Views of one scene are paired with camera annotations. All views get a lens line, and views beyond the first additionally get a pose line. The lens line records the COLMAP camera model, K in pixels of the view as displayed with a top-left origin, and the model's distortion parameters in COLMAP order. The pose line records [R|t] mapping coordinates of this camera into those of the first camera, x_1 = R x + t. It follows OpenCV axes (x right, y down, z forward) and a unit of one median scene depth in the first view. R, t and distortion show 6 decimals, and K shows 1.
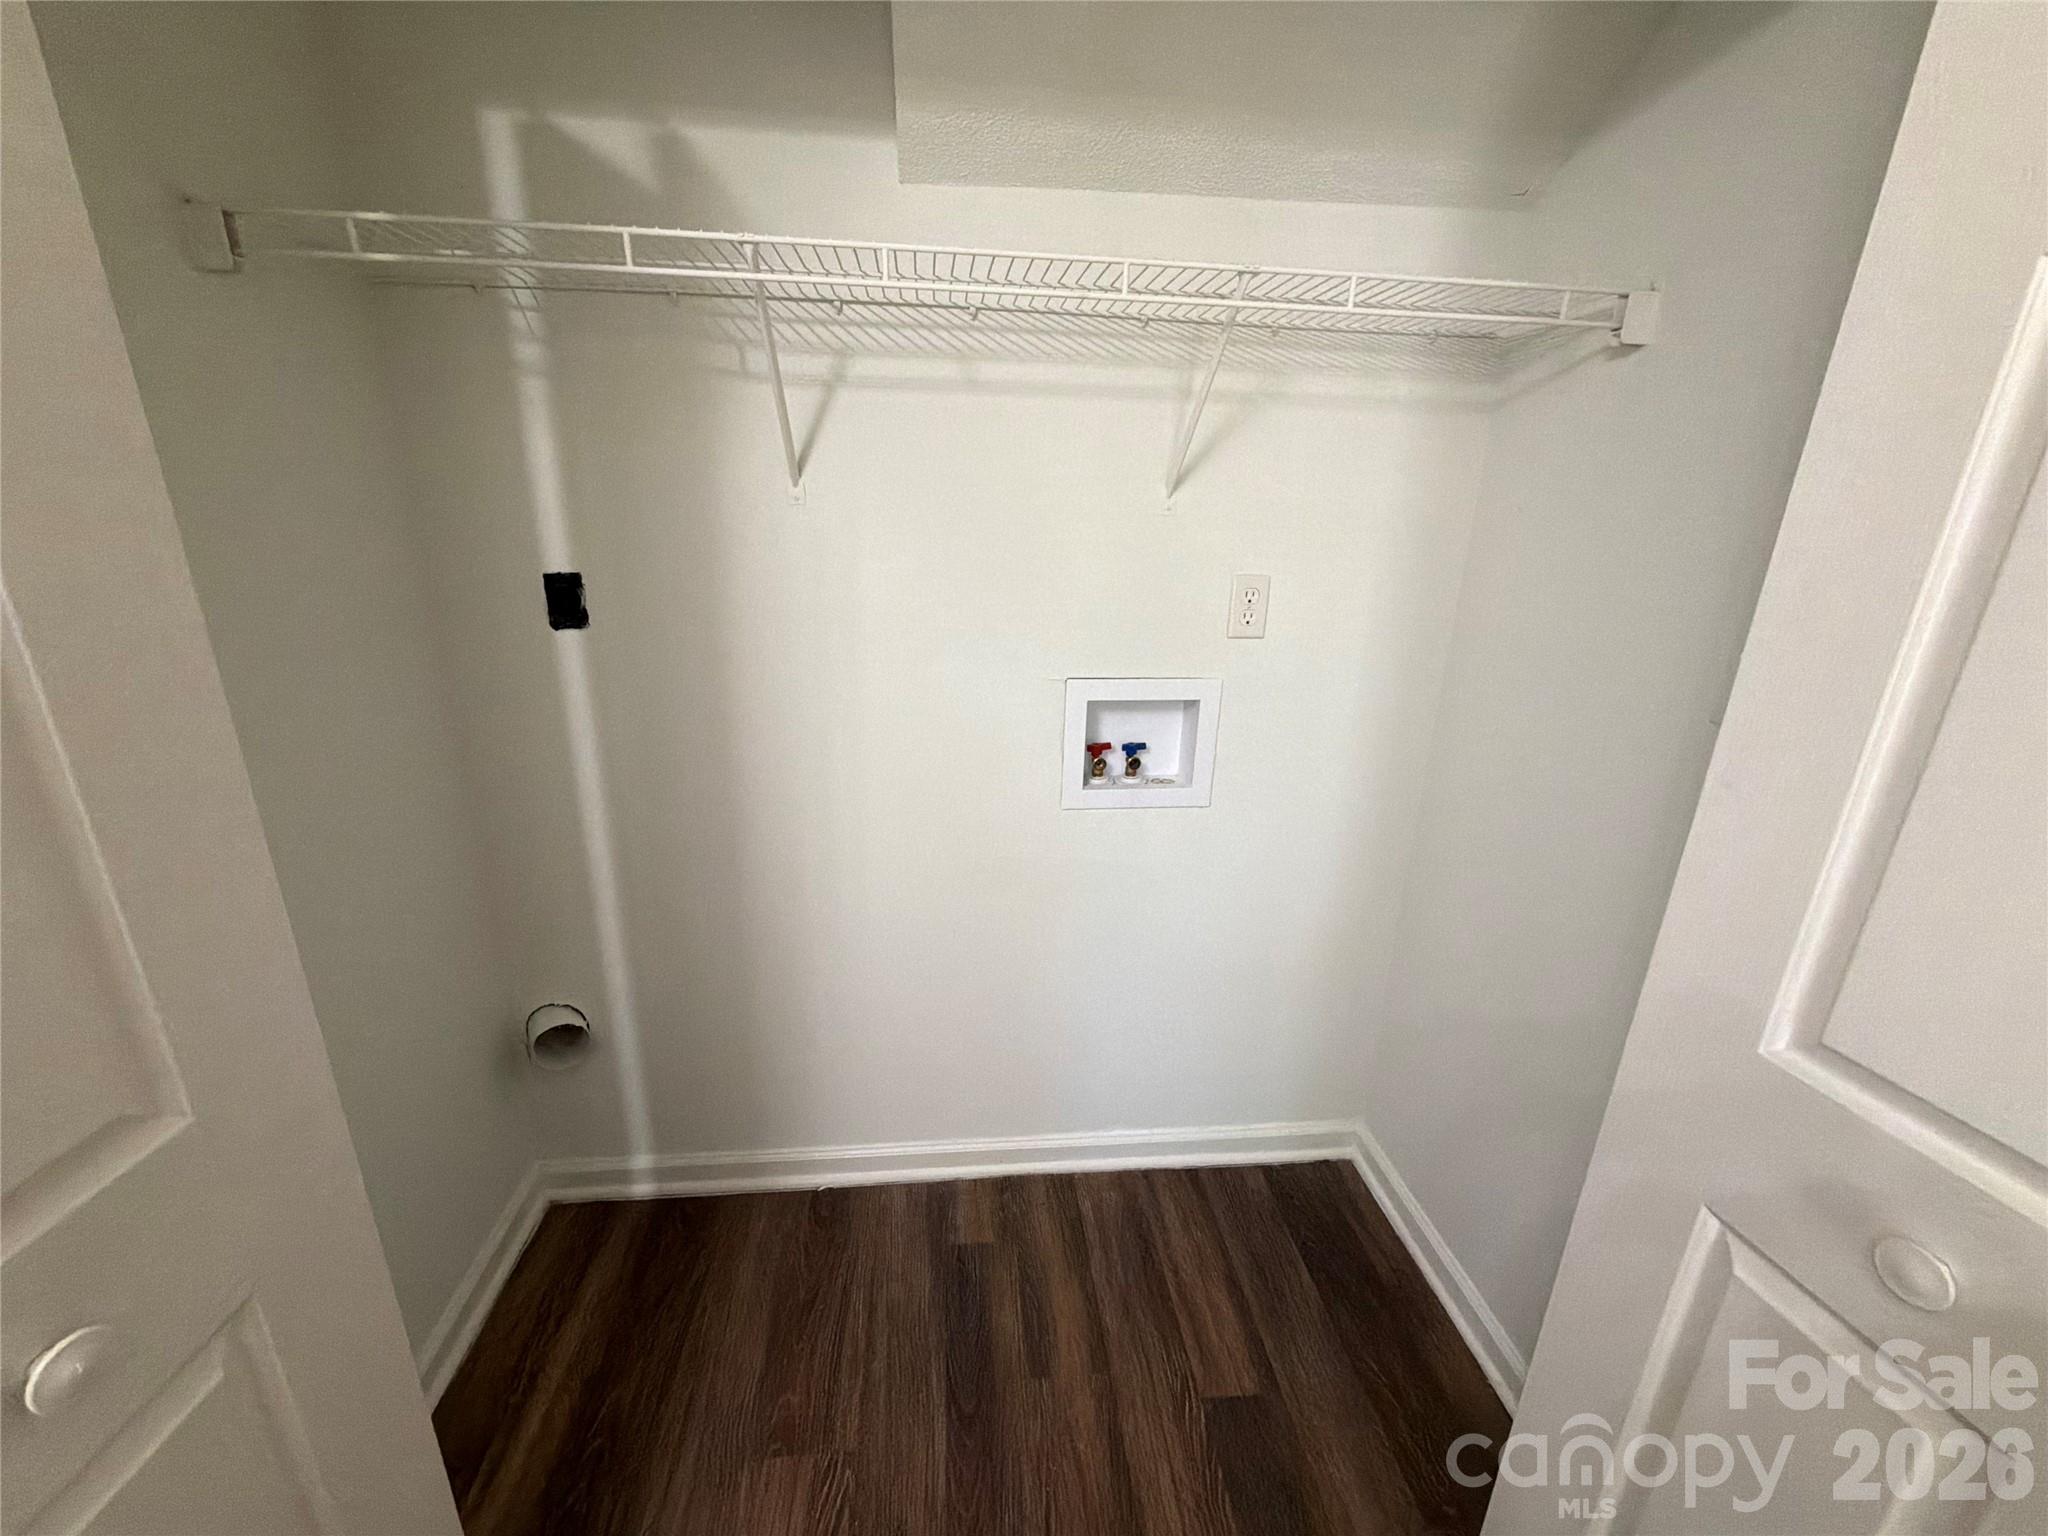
lens RADIAL K [[817.6, 0, 1021.0], [0, 817.6, 771.9], [0, 0, 1]] dist [-0.003182, 0.000054]
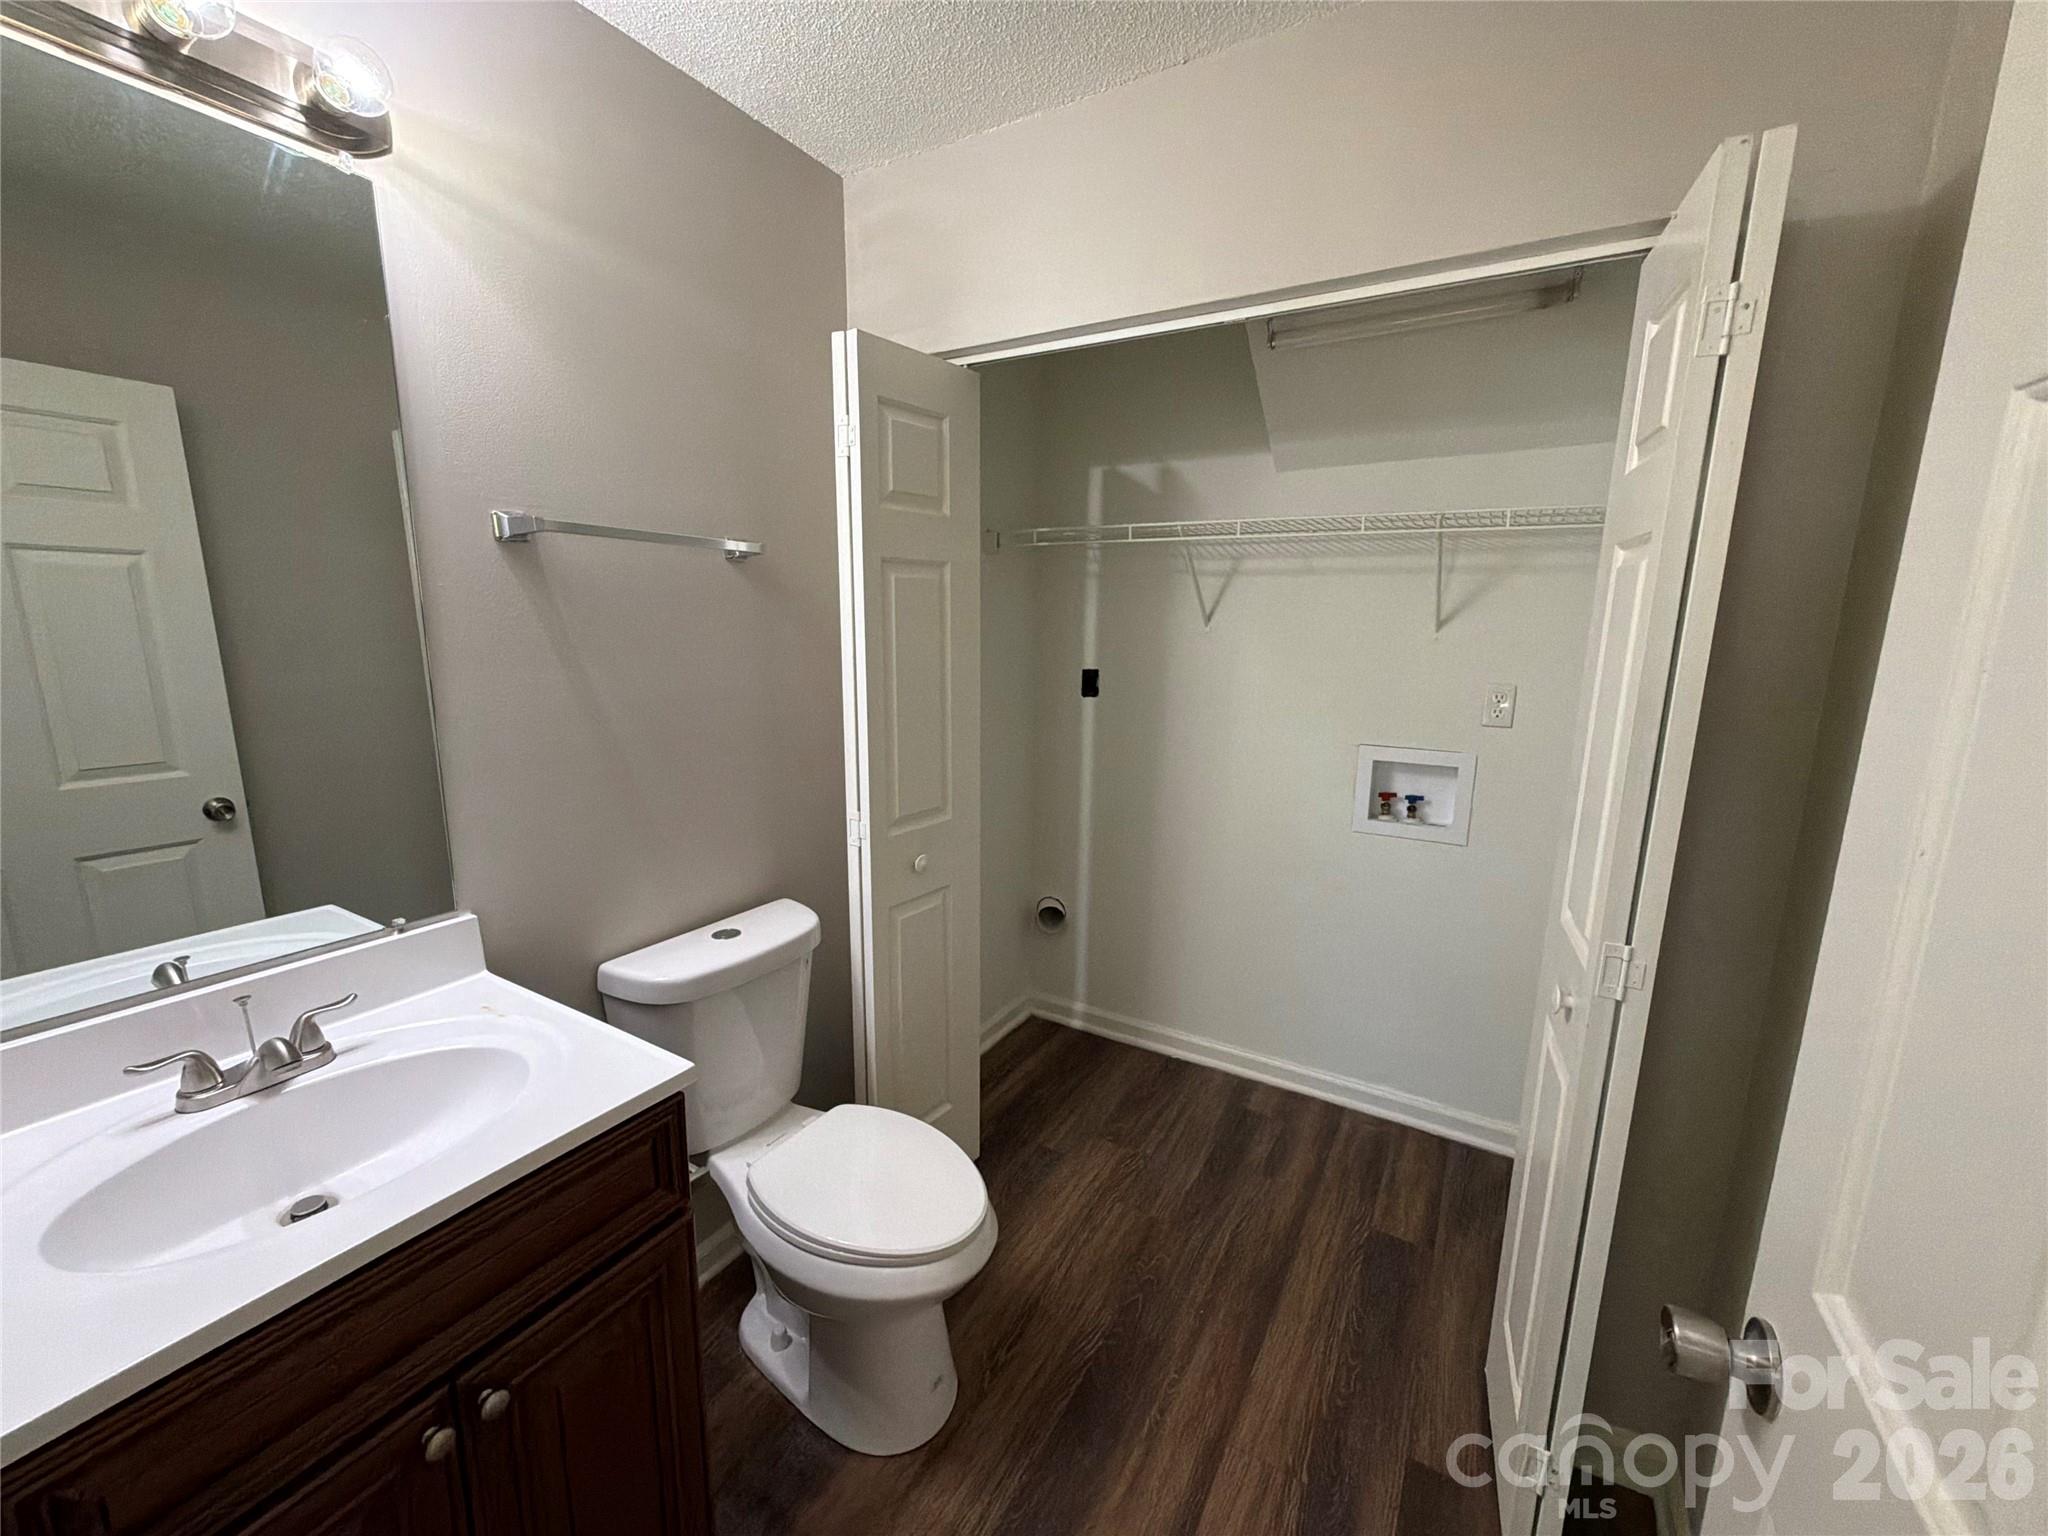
lens RADIAL K [[817.6, 0, 1027.7], [0, 817.6, 775.0], [0, 0, 1]] dist [-0.003182, 0.000054]
pose [[0.812110, 0.098049, -0.575208, 0.460401], [-0.173155, 0.981872, -0.077101, 0.179856], [0.557221, 0.162214, 0.814366, -0.636141]]
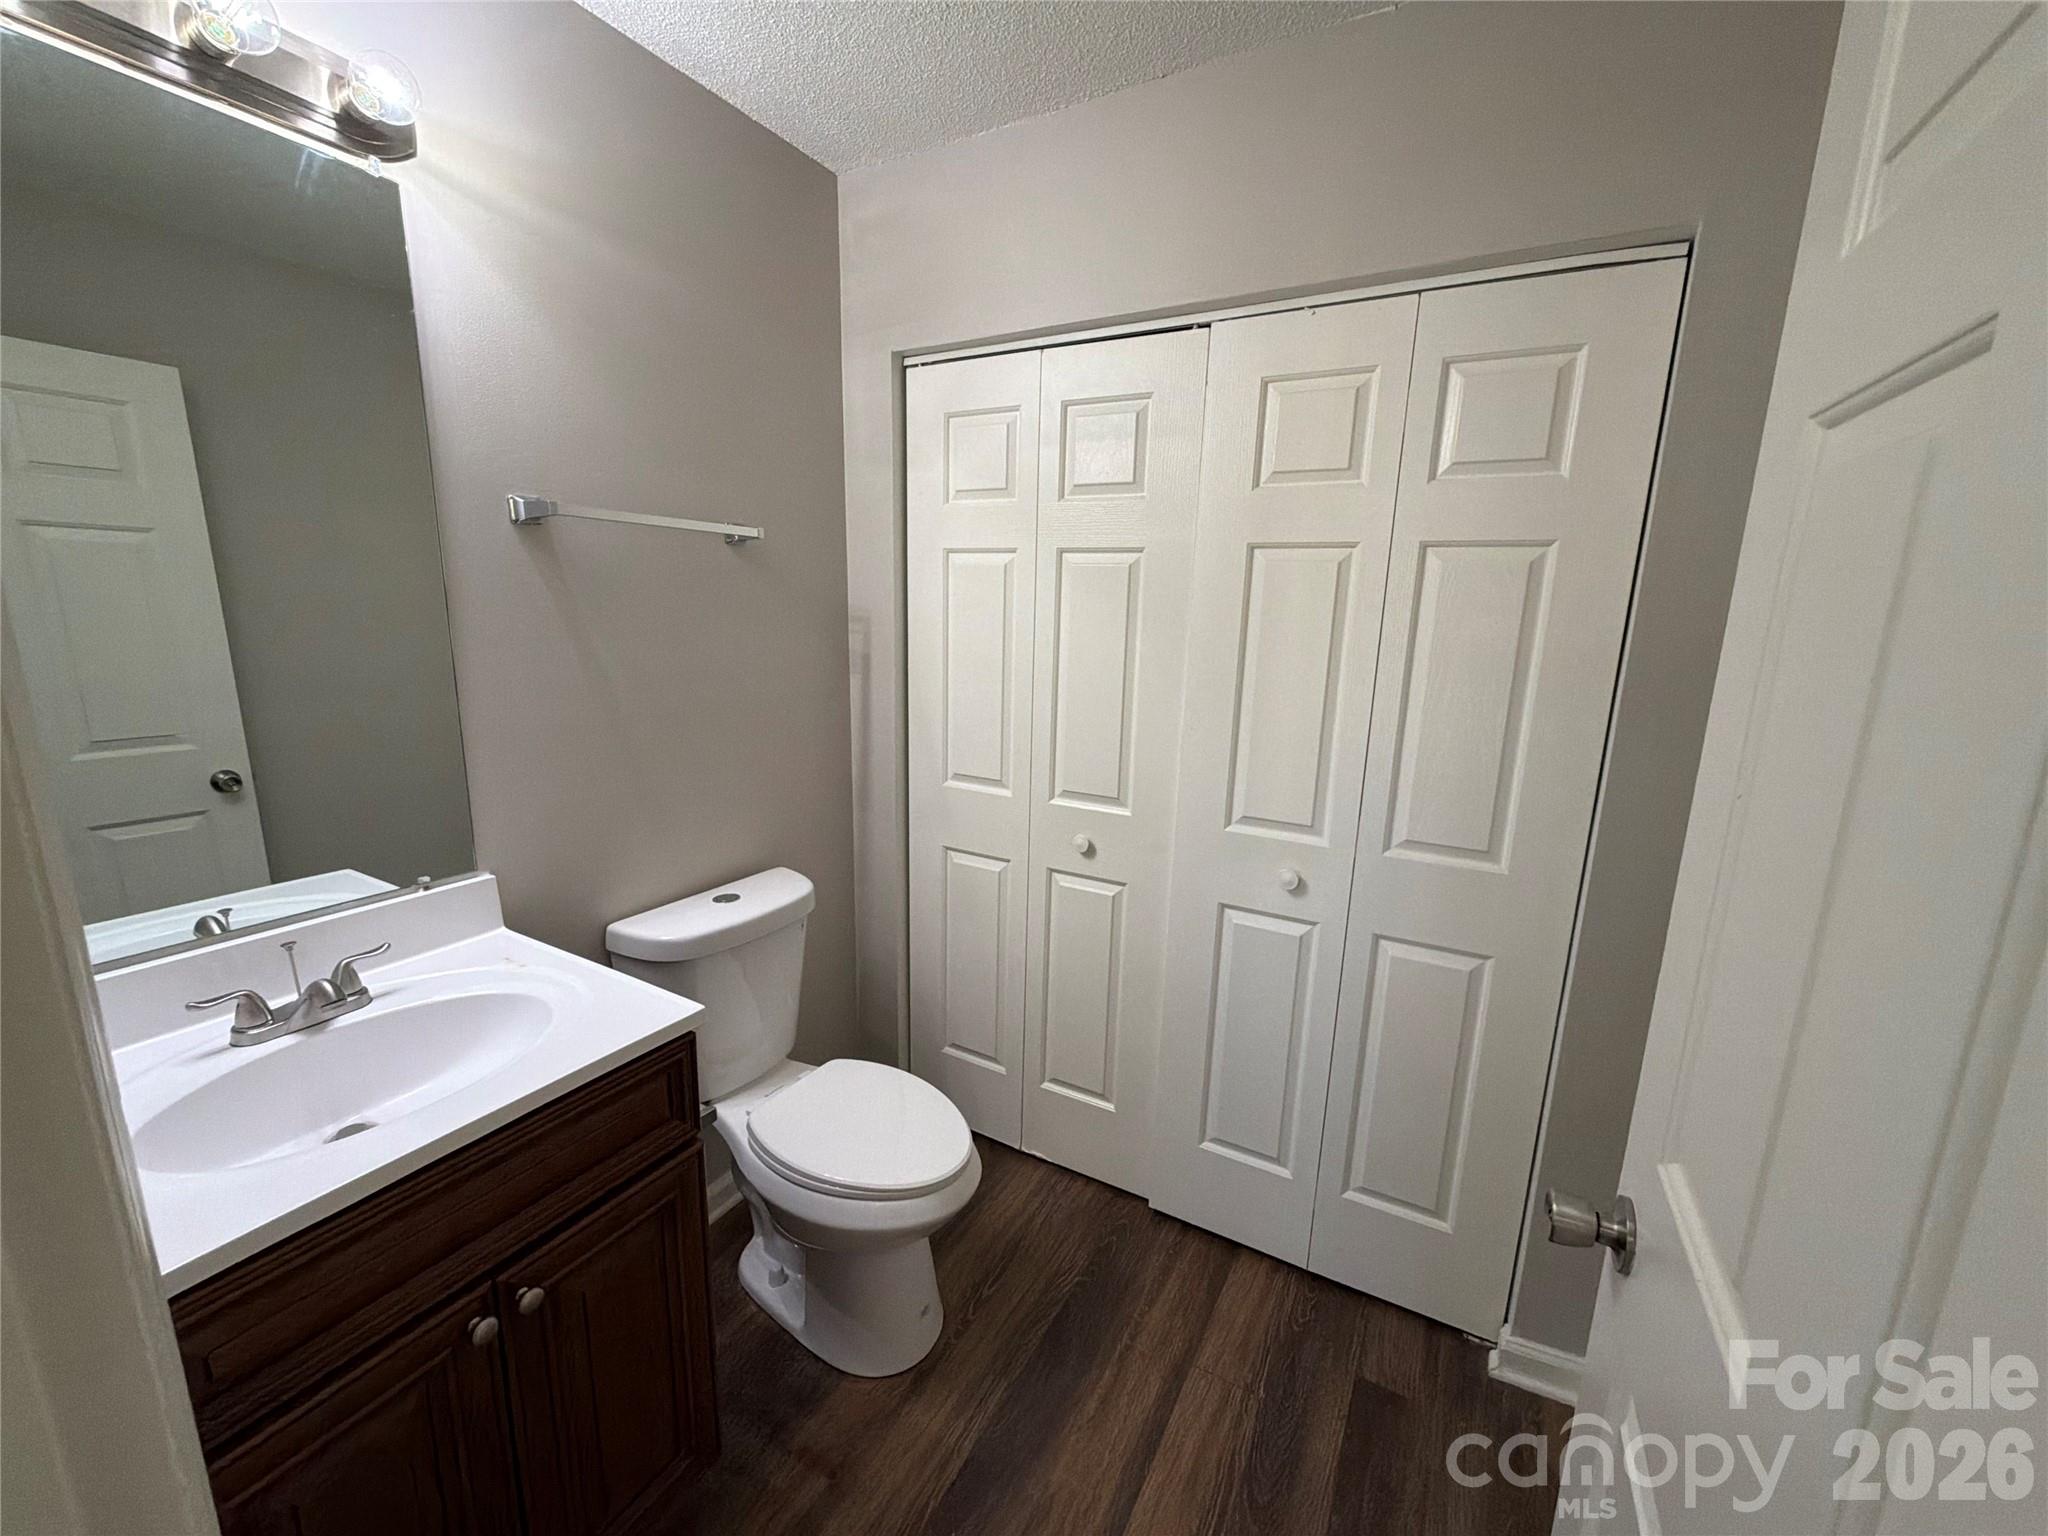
lens RADIAL K [[817.6, 0, 1027.3], [0, 817.6, 774.1], [0, 0, 1]] dist [-0.003182, 0.000054]
pose [[0.820854, 0.111626, -0.560123, 0.510292], [-0.177357, 0.982050, -0.064203, 0.203444], [0.542902, 0.152043, 0.825918, -0.695260]]
